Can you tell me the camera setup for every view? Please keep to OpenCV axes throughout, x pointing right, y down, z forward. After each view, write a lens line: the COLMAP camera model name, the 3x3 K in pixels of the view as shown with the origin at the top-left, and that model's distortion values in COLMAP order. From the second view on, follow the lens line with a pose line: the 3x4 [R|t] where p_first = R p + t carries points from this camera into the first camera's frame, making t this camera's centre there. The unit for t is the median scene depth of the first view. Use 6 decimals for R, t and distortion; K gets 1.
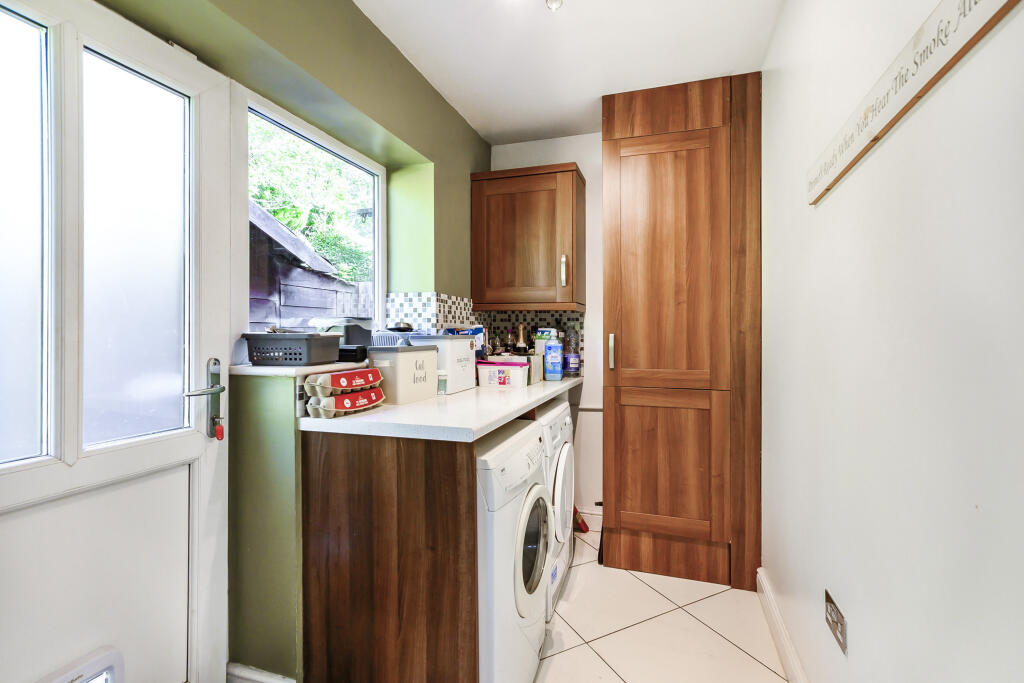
lens RADIAL K [[464.7, 0, 512.9], [0, 464.7, 335.8], [0, 0, 1]] dist [-0.000889, 0.001086]
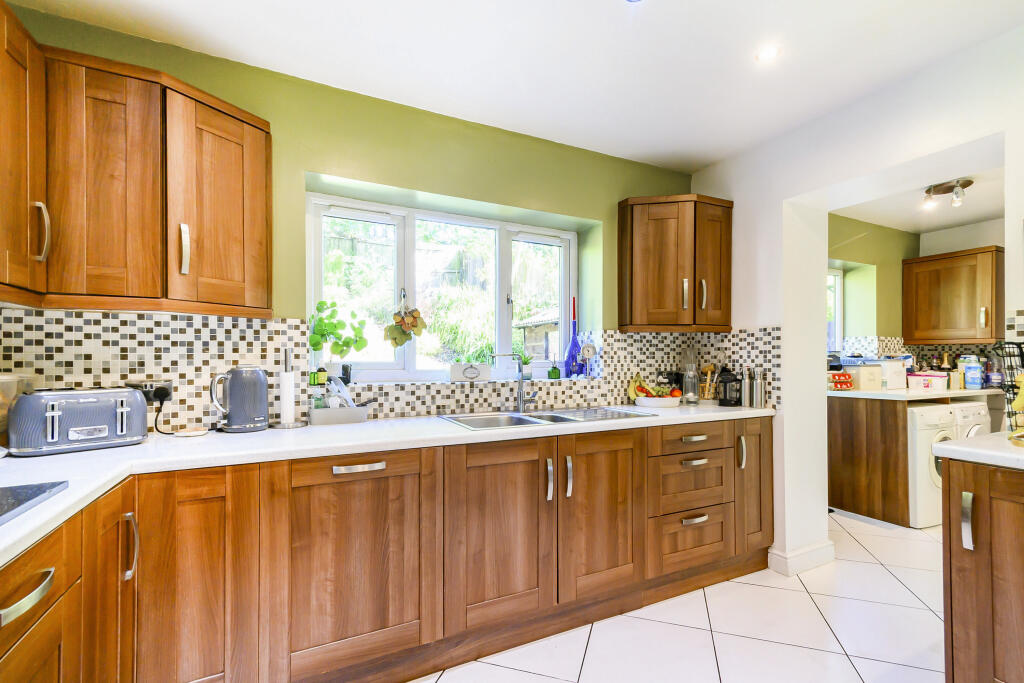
lens RADIAL K [[464.7, 0, 492.0], [0, 464.7, 360.2], [0, 0, 1]] dist [-0.000889, 0.001086]
pose [[0.694514, 0.001391, -0.719477, 0.090770], [-0.004973, 0.999984, -0.002867, 0.012993], [0.719462, 0.005569, 0.694510, -1.278423]]
